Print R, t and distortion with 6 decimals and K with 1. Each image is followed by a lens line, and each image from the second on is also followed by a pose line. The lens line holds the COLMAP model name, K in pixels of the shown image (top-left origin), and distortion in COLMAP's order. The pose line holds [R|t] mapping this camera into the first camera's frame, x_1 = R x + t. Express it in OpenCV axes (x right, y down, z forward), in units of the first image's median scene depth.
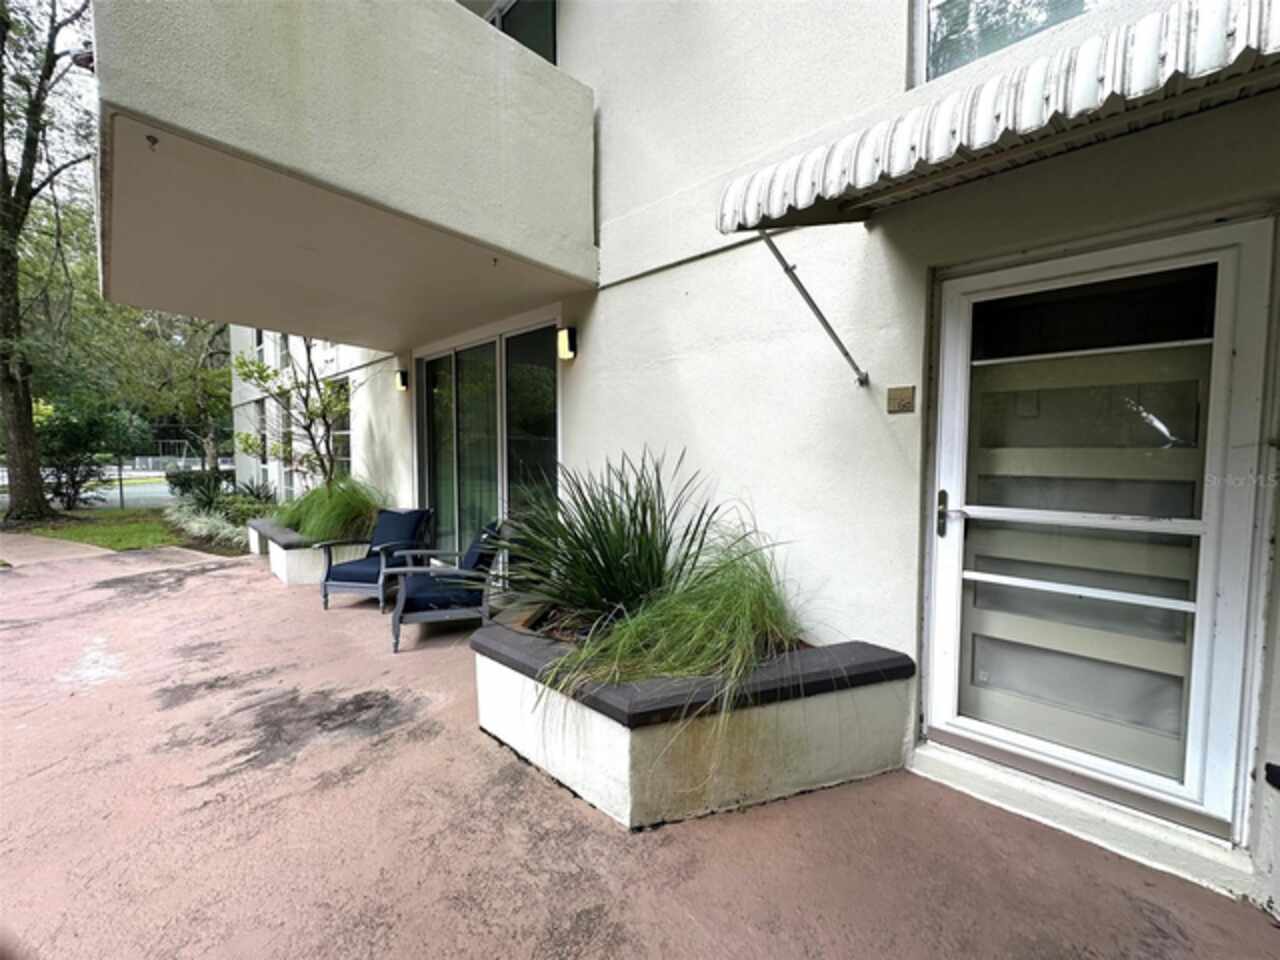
lens RADIAL K [[511.8, 0, 640.9], [0, 511.8, 476.7], [0, 0, 1]] dist [-0.001224, -0.000429]
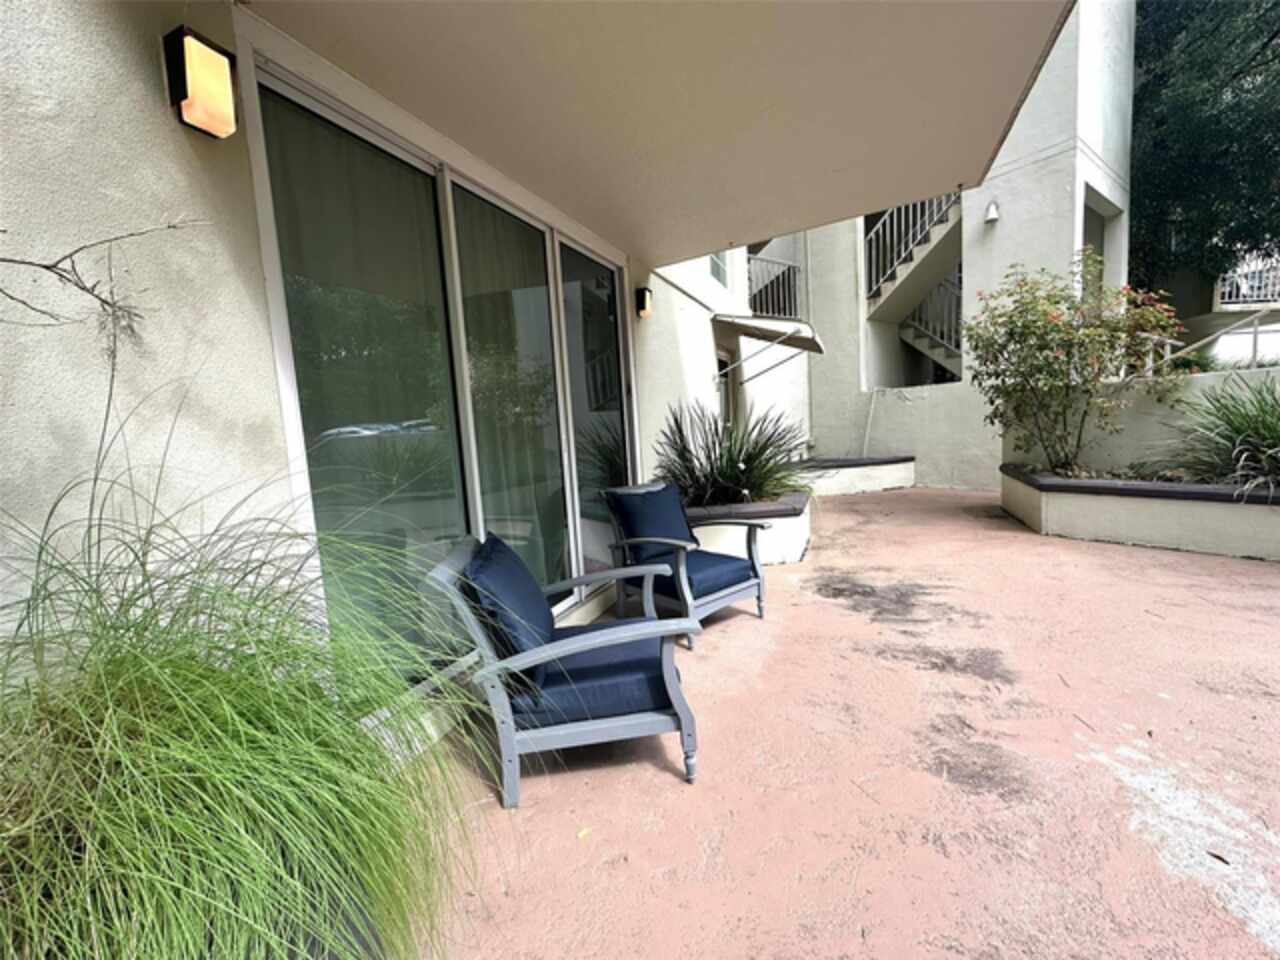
lens RADIAL K [[511.8, 0, 640.9], [0, 511.8, 476.7], [0, 0, 1]] dist [-0.001224, -0.000429]
pose [[-0.342862, -0.071333, 0.936674, -1.575458], [0.110074, 0.987193, 0.115472, -0.026949], [-0.932915, 0.142694, -0.330619, 1.878293]]
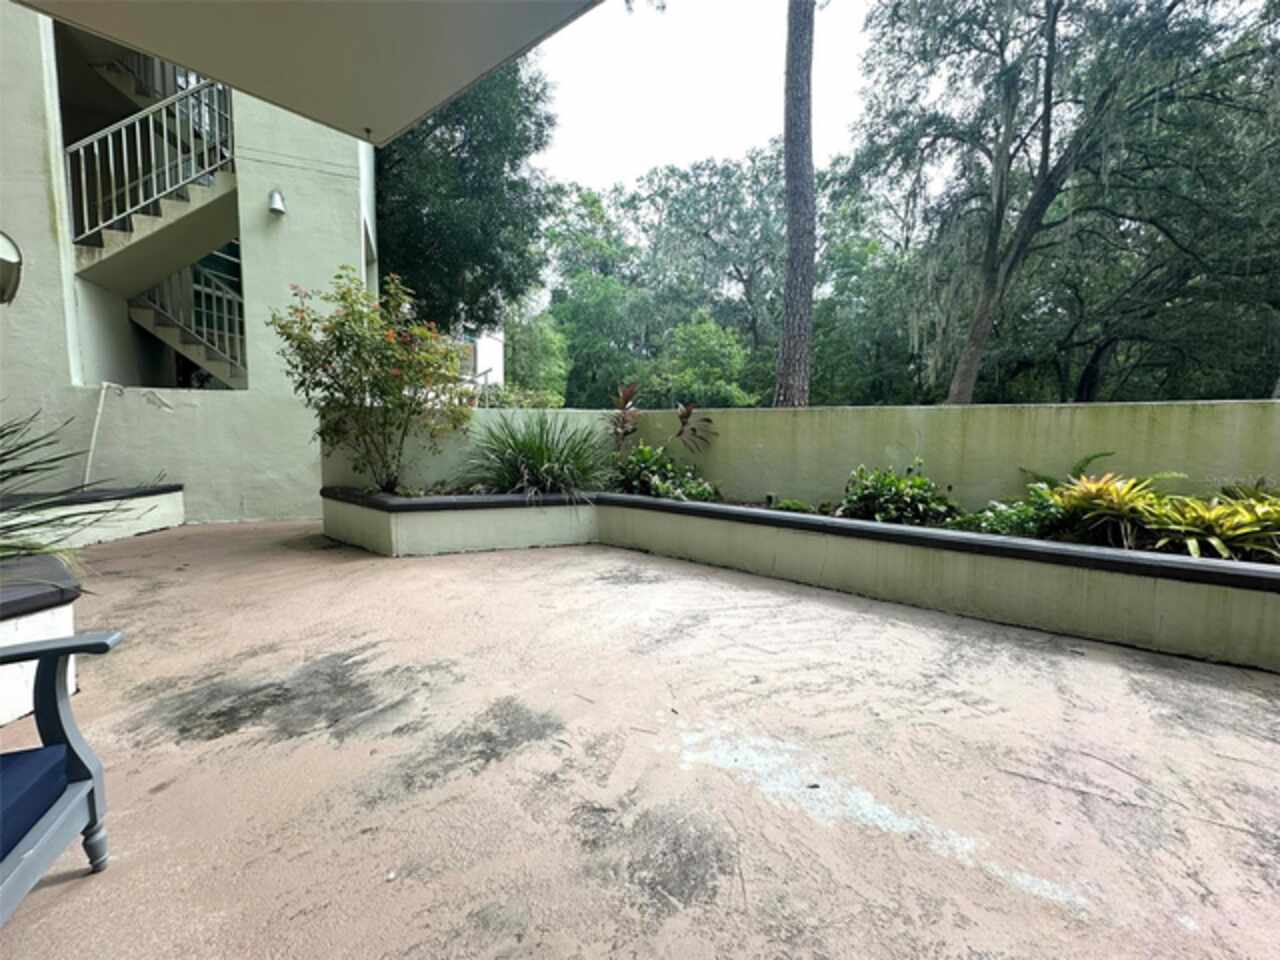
lens RADIAL K [[511.8, 0, 640.9], [0, 511.8, 476.7], [0, 0, 1]] dist [-0.001224, -0.000429]
pose [[-0.993453, 0.001431, -0.114232, -1.063333], [-0.014177, 0.990648, 0.135701, 0.017098], [0.113358, 0.136432, -0.984142, 1.763887]]
